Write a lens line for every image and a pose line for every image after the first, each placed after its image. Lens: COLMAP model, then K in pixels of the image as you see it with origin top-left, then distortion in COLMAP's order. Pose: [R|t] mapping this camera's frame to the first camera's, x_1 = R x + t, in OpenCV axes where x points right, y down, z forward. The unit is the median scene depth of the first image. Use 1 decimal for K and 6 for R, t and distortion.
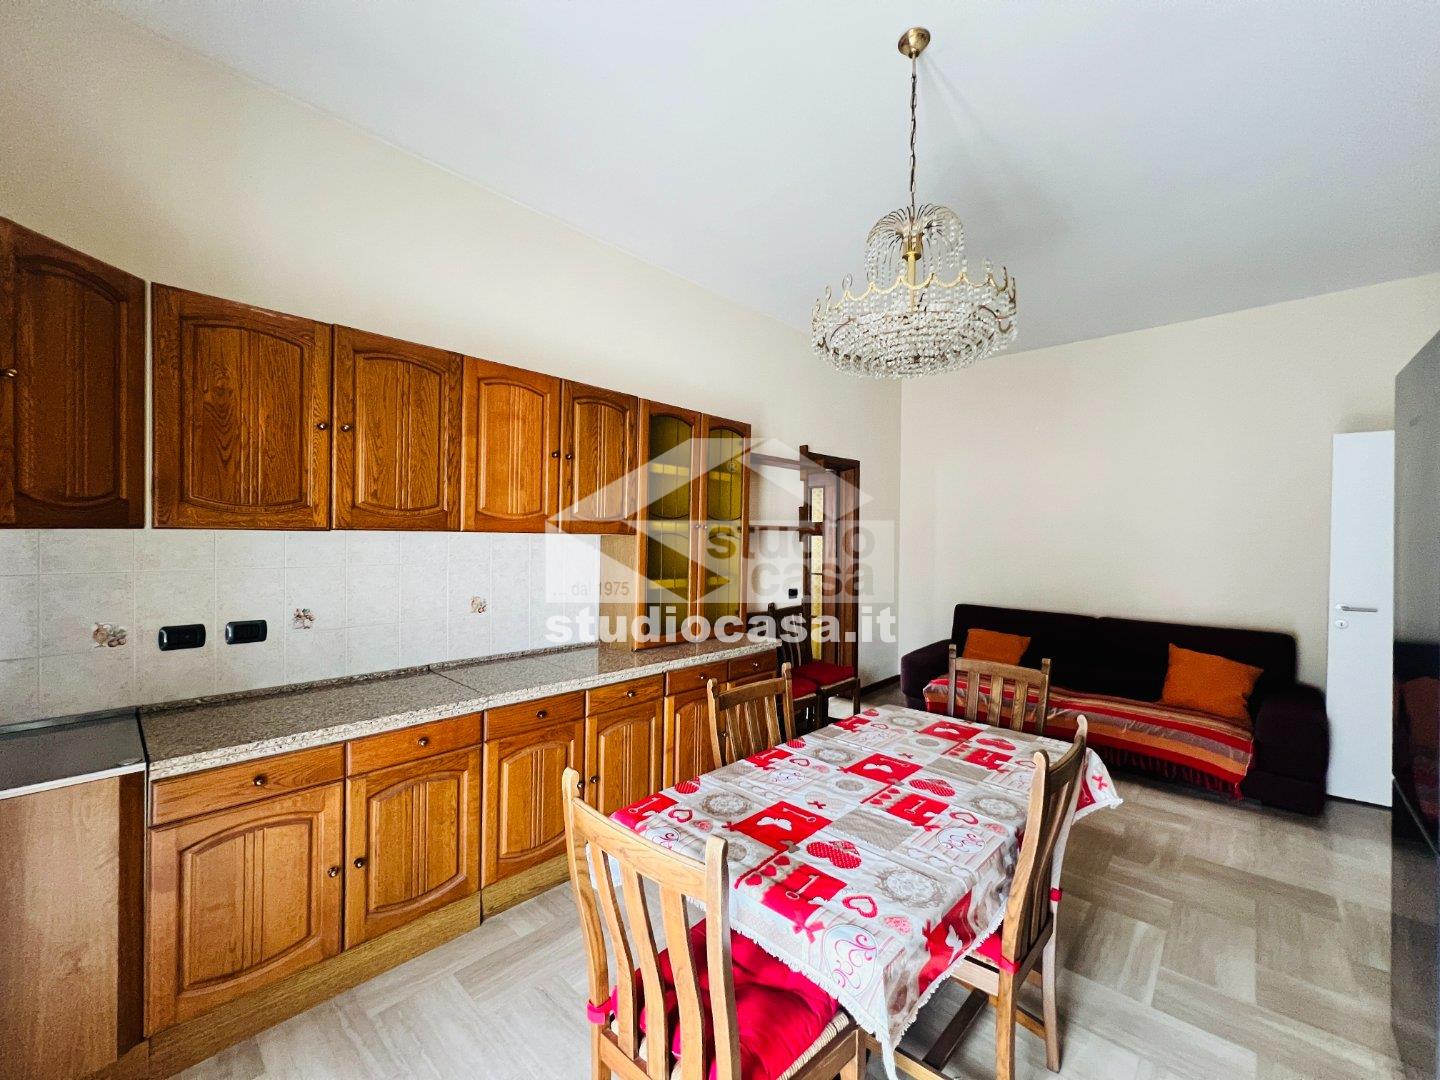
lens RADIAL K [[578.2, 0, 718.2], [0, 578.2, 540.7], [0, 0, 1]] dist [-0.000344, 0.000552]
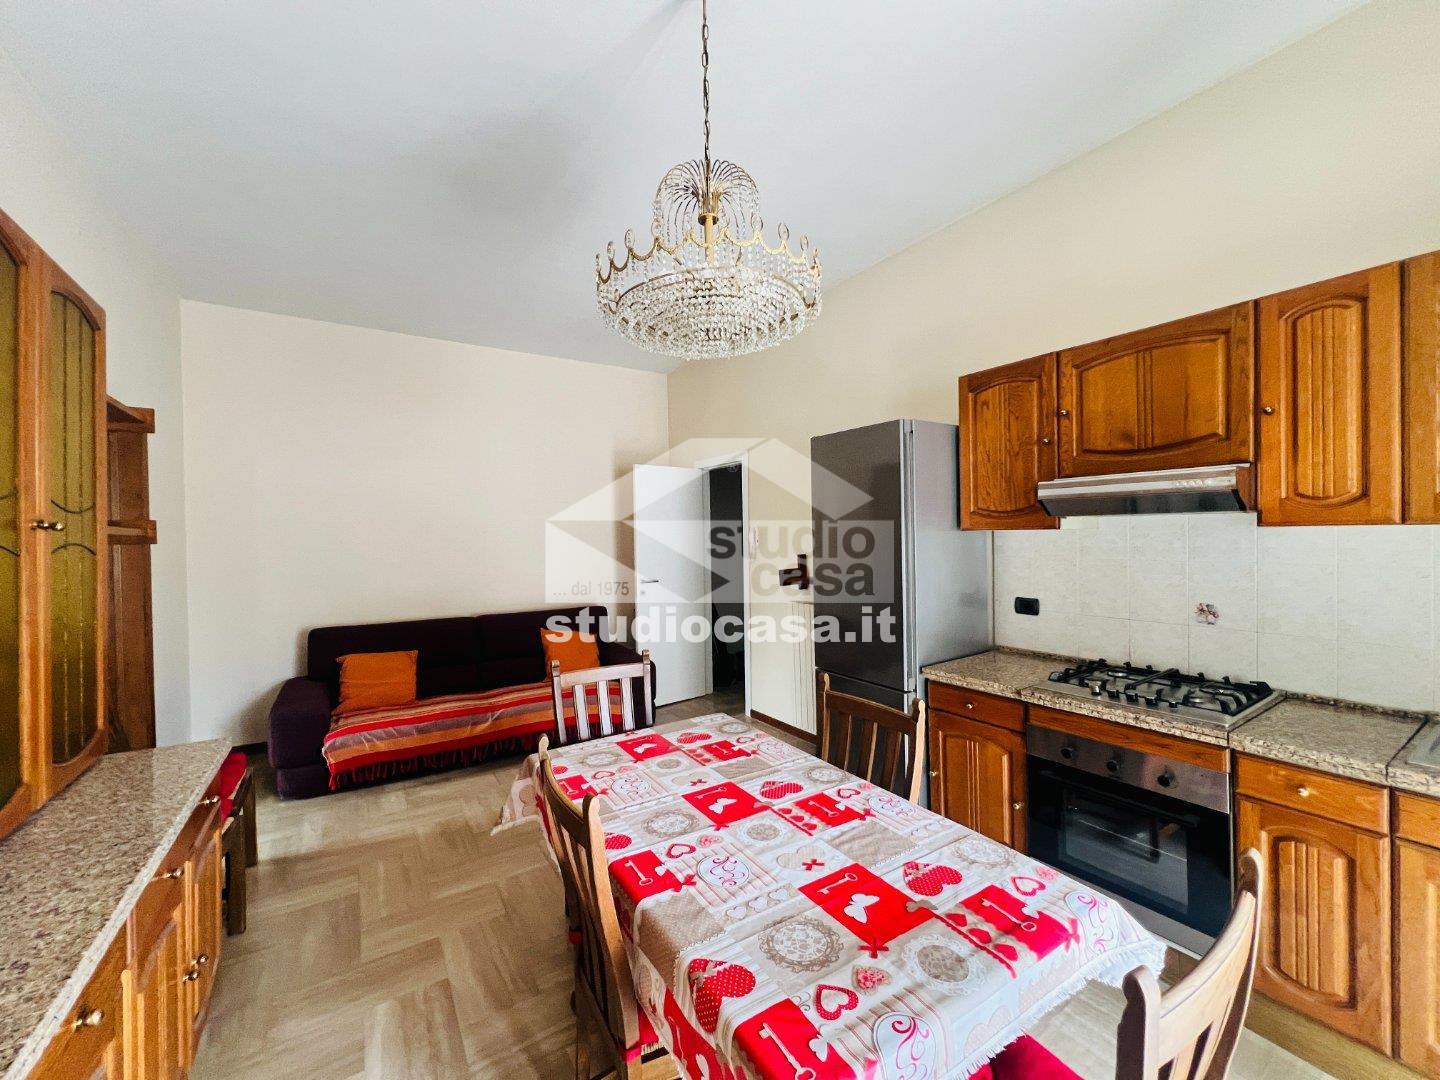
lens RADIAL K [[578.2, 0, 718.2], [0, 578.2, 540.7], [0, 0, 1]] dist [-0.000344, 0.000552]
pose [[0.247940, -0.025356, 0.968443, -0.569865], [0.030159, 0.999375, 0.018445, -0.014506], [-0.968306, 0.024634, 0.248550, 0.821712]]
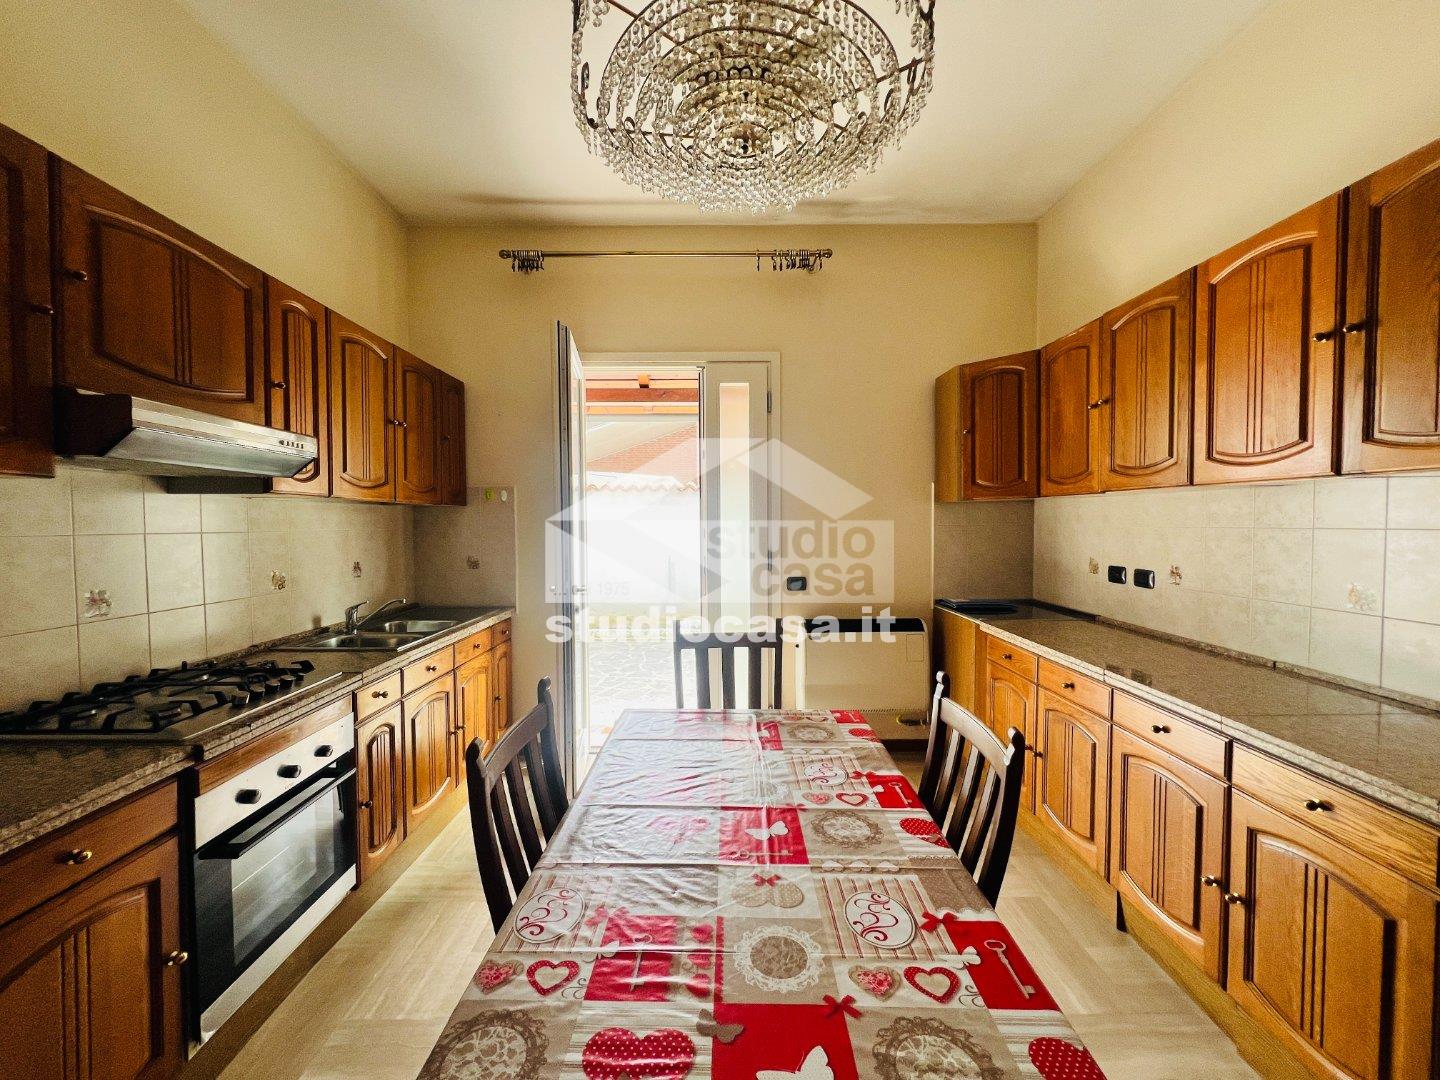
lens RADIAL K [[578.2, 0, 718.2], [0, 578.2, 540.7], [0, 0, 1]] dist [-0.000344, 0.000552]
pose [[-0.725931, 0.017093, -0.687555, 0.790126], [-0.010165, 0.999315, 0.035576, 0.051306], [0.687692, 0.032815, -0.725261, 1.486374]]
